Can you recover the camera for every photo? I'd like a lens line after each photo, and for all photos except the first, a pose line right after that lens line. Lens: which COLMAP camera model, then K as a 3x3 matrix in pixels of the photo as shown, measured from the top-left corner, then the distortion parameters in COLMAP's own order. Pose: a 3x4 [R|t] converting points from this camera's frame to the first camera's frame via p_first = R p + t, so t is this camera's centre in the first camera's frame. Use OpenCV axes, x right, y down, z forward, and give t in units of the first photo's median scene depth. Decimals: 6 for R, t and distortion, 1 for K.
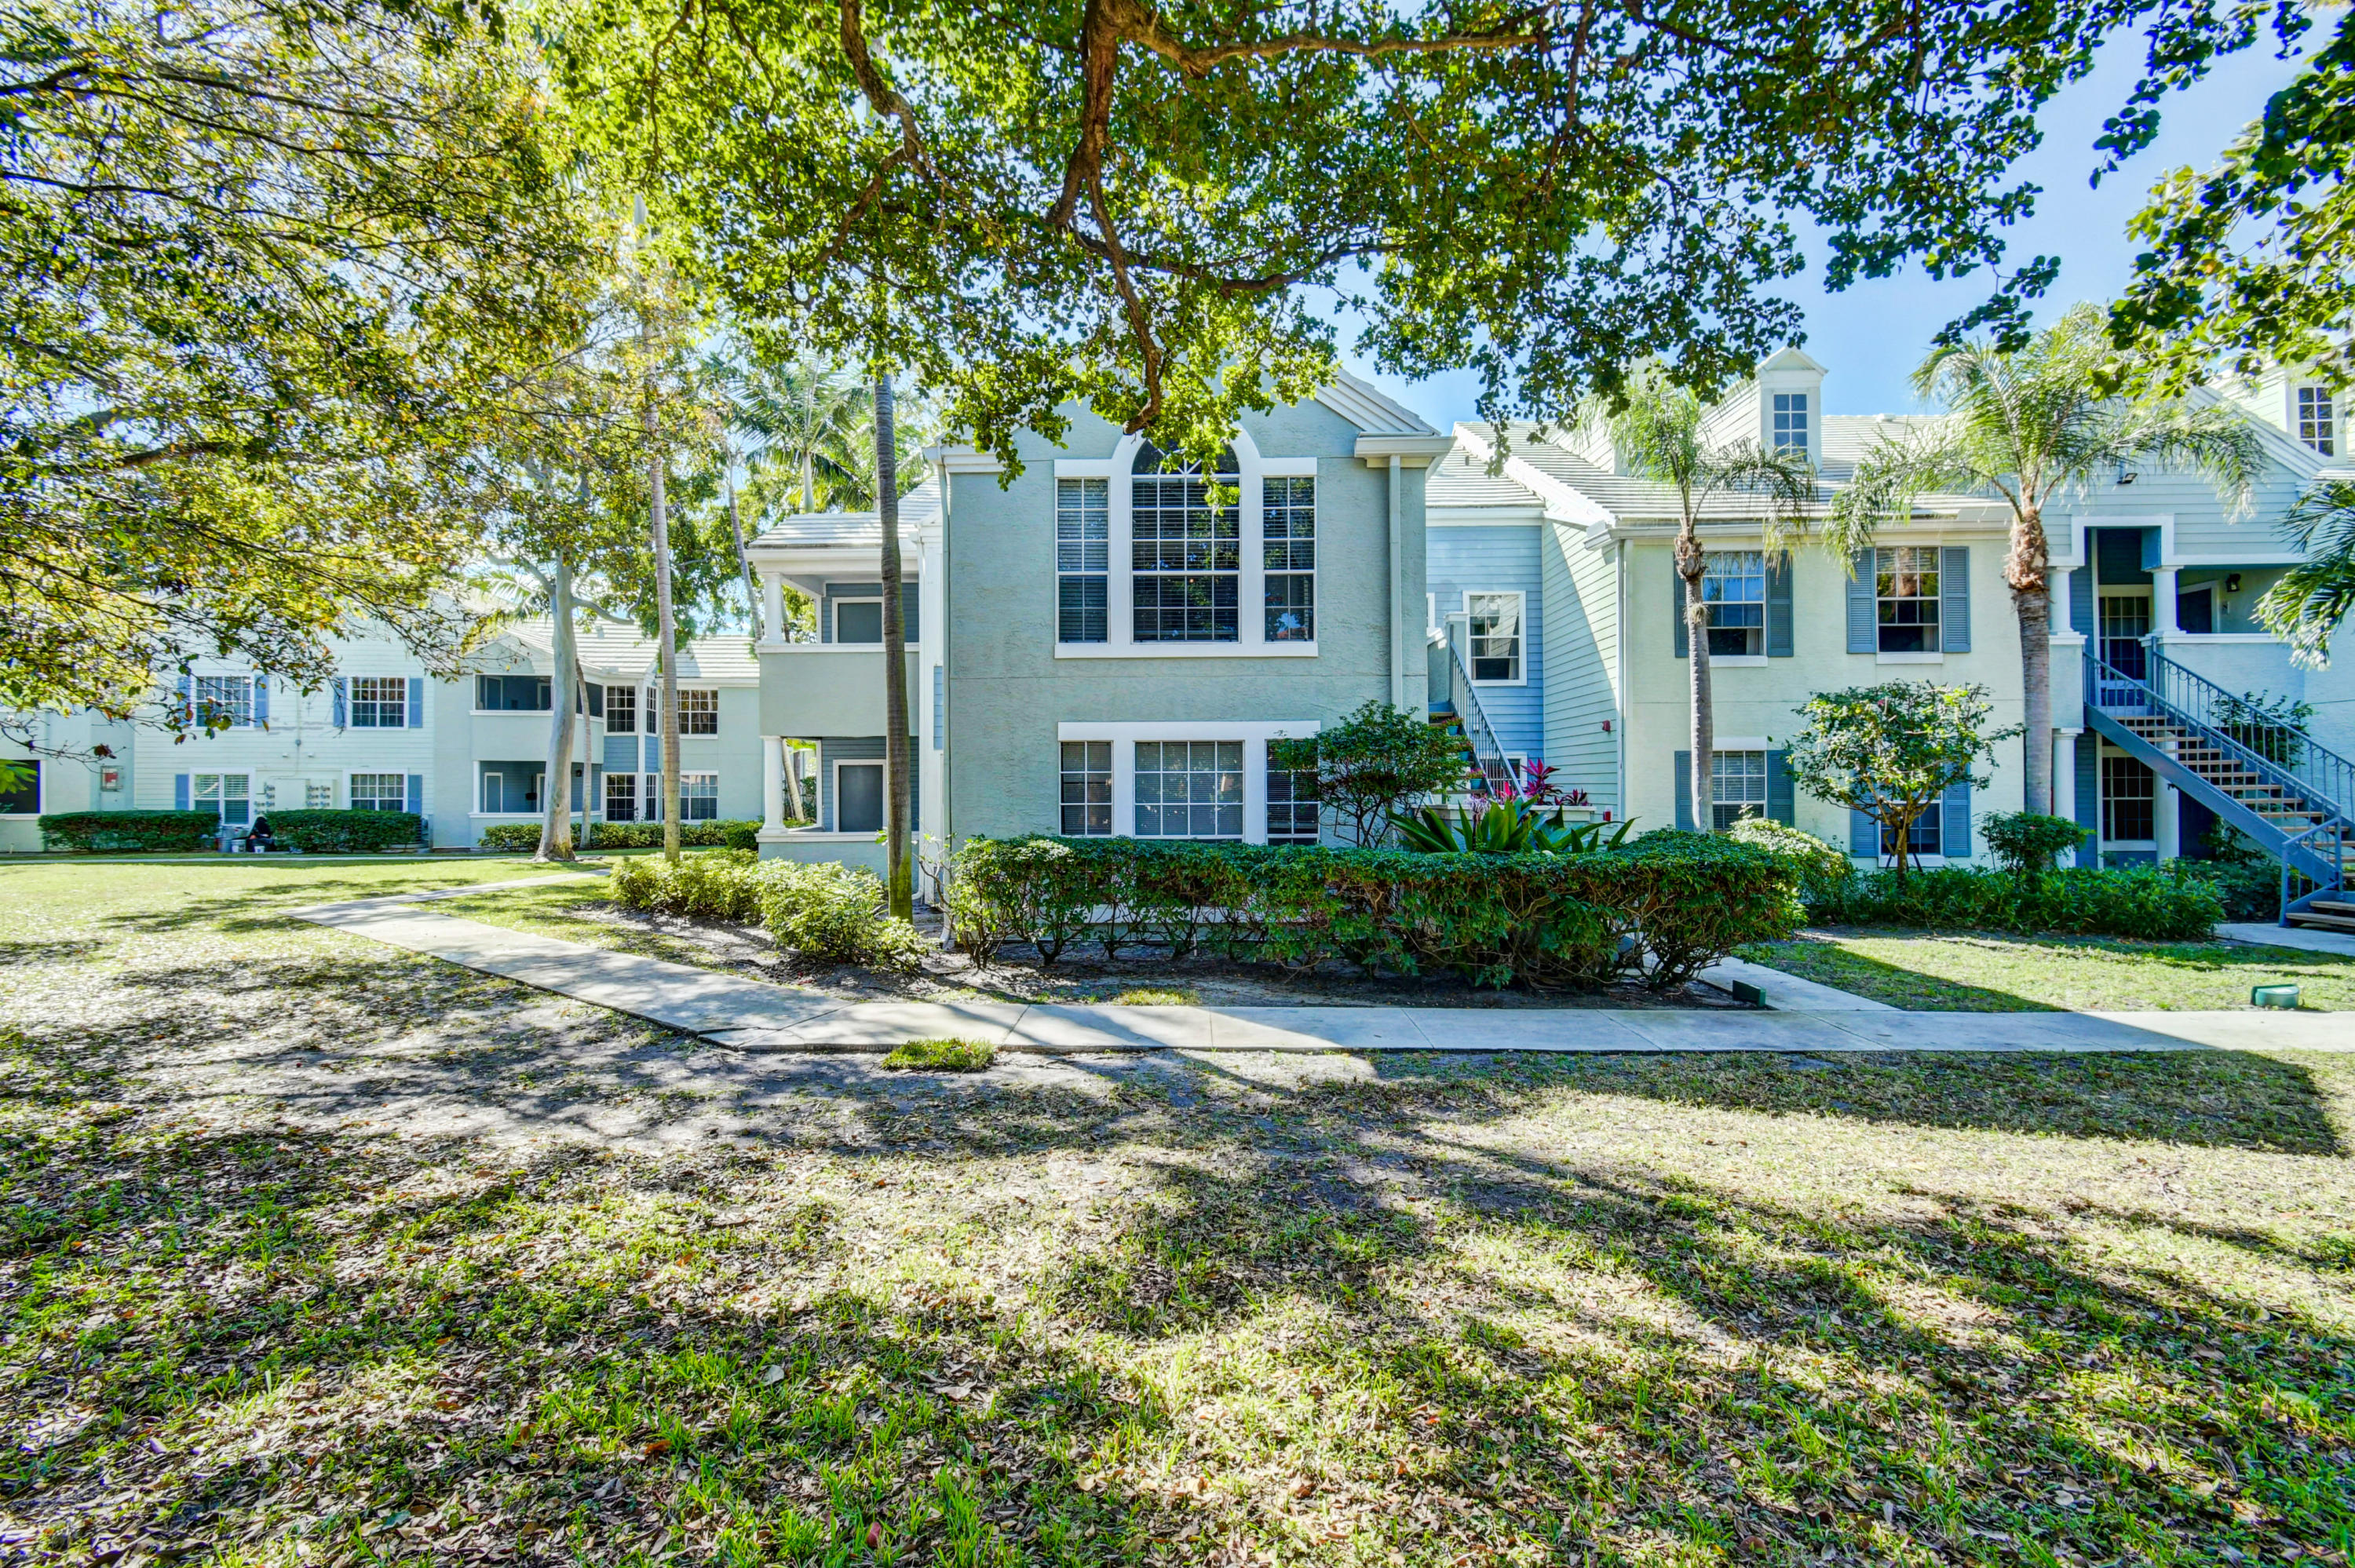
lens RADIAL K [[1037.8, 0, 1179.3], [0, 1037.8, 772.9], [0, 0, 1]] dist [0.000711, -0.000053]
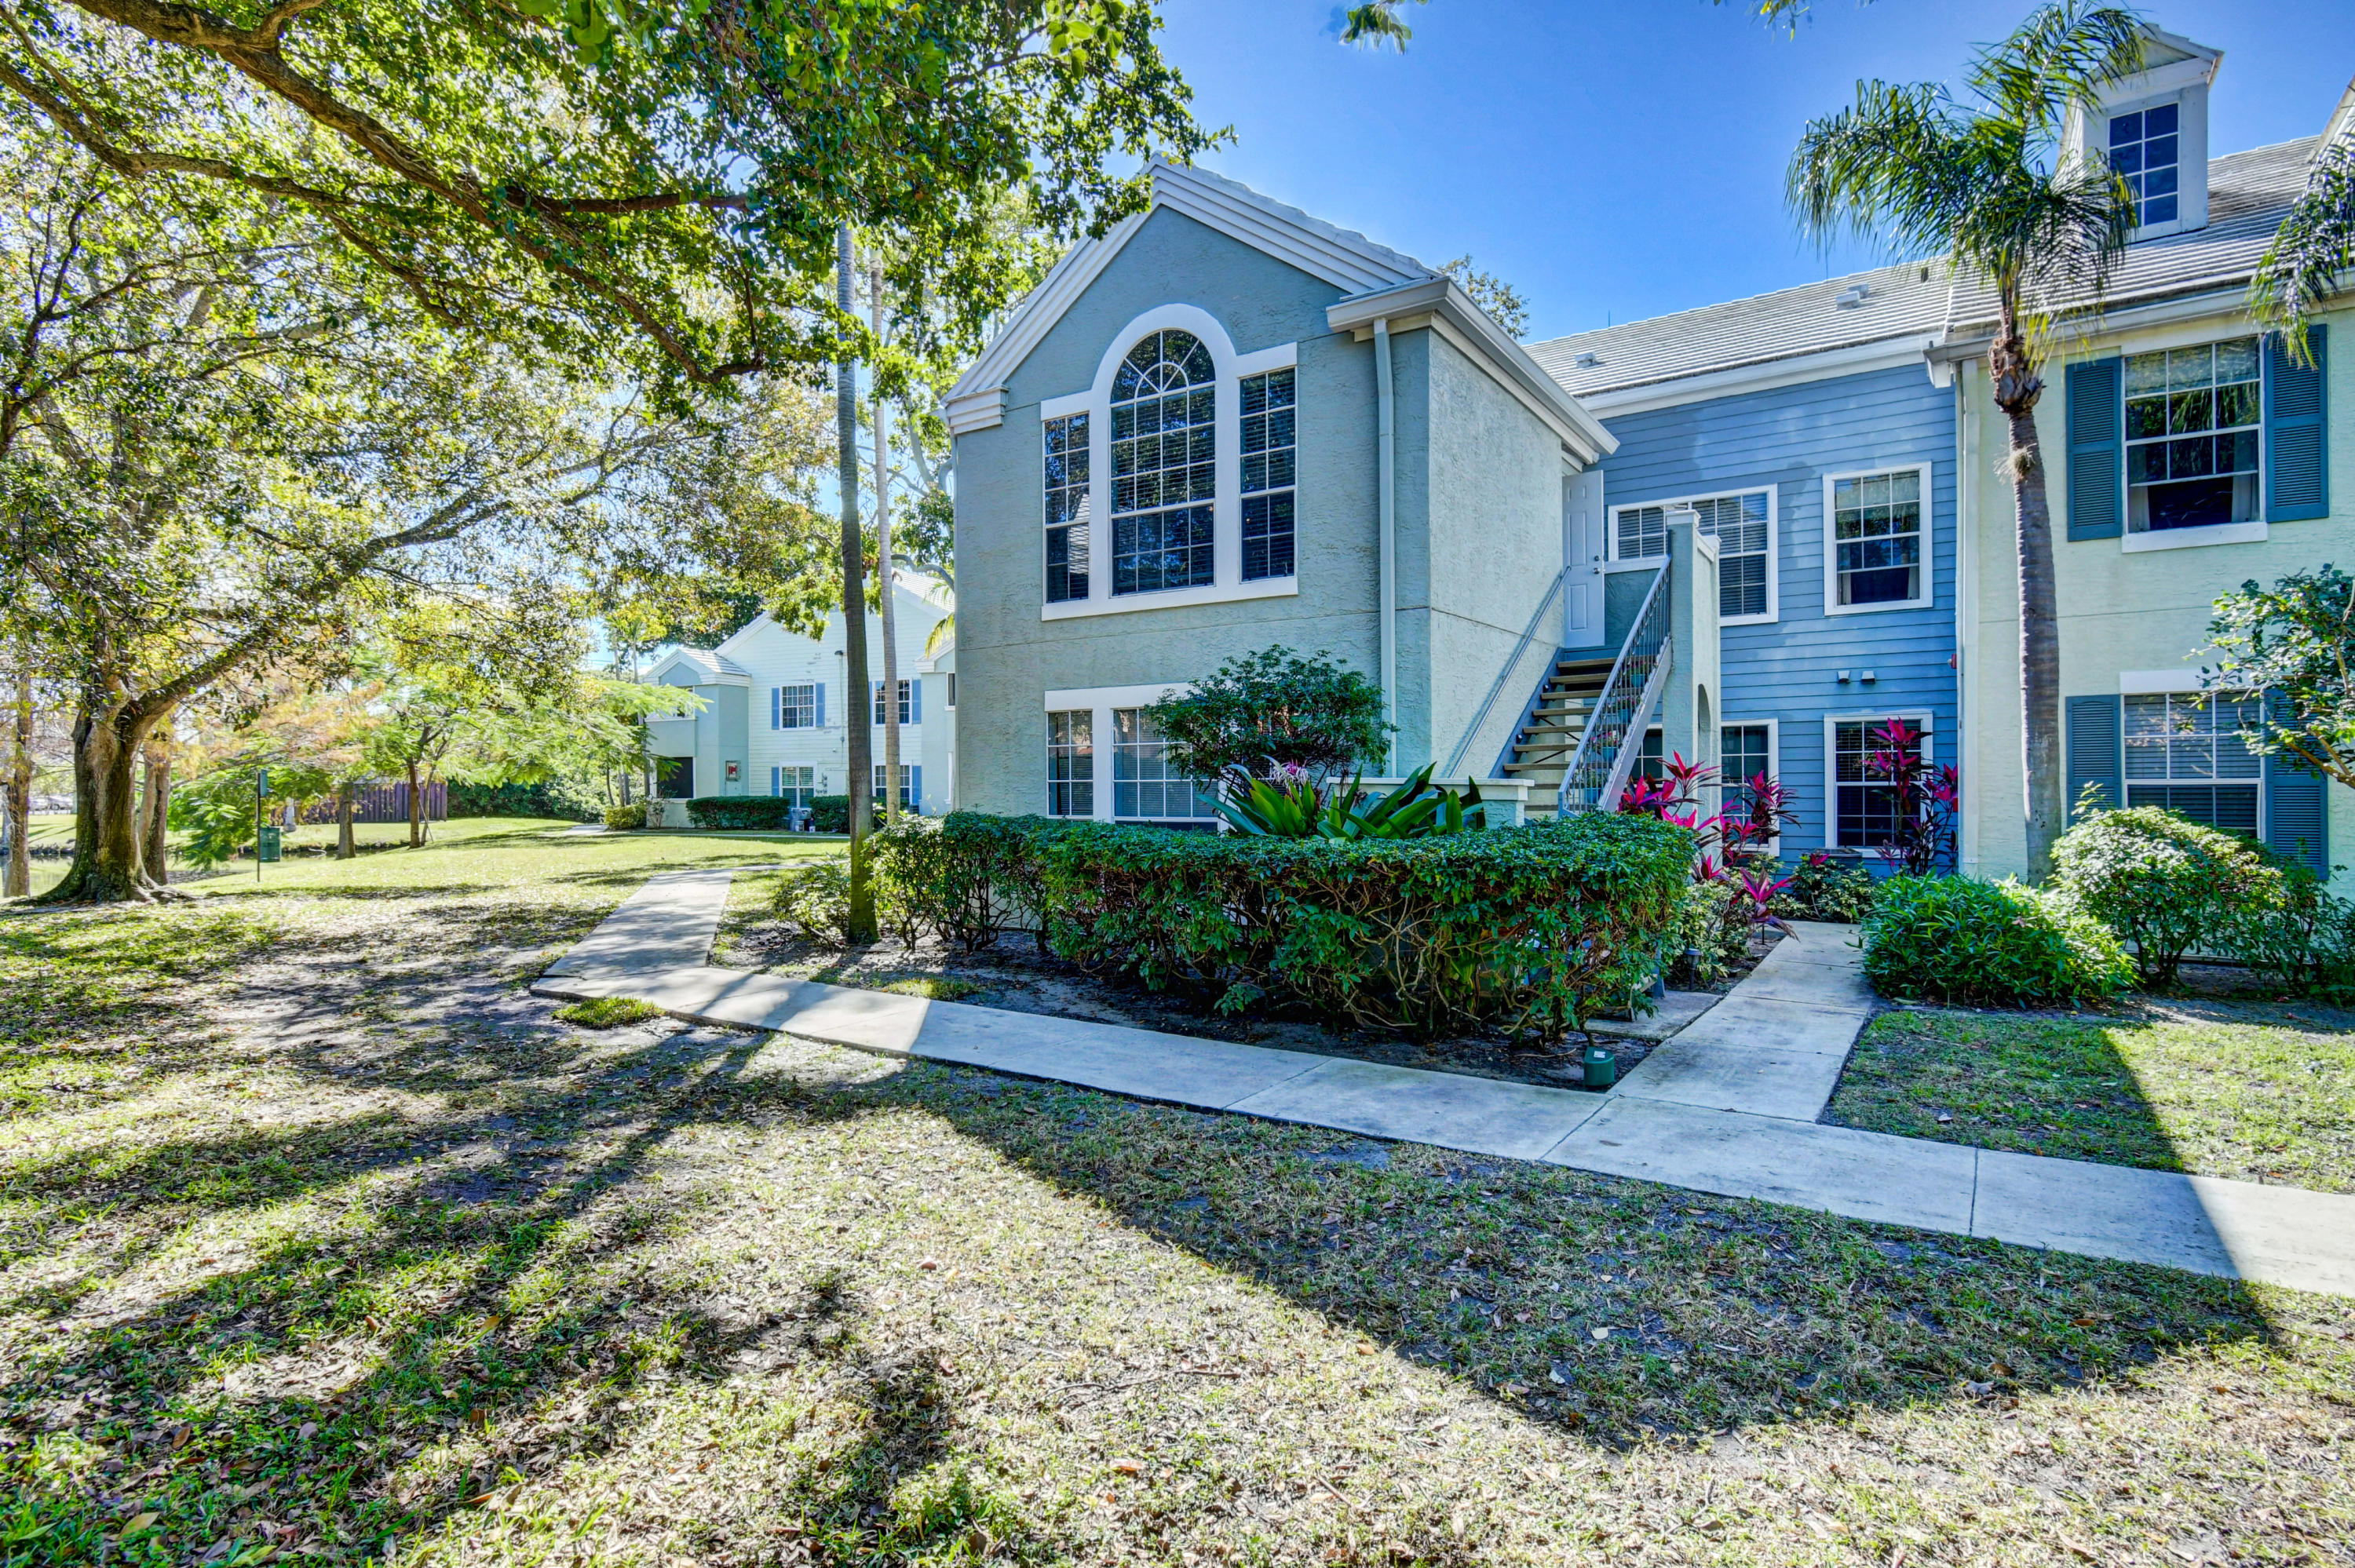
lens RADIAL K [[1186.1, 0, 1176.7], [0, 1186.1, 794.6], [0, 0, 1]] dist [0.003842, 0.000456]
pose [[0.850071, 0.002858, -0.526660, 0.529129], [0.011041, 0.999669, 0.023245, 0.018310], [0.526553, -0.025574, 0.849758, 0.176439]]
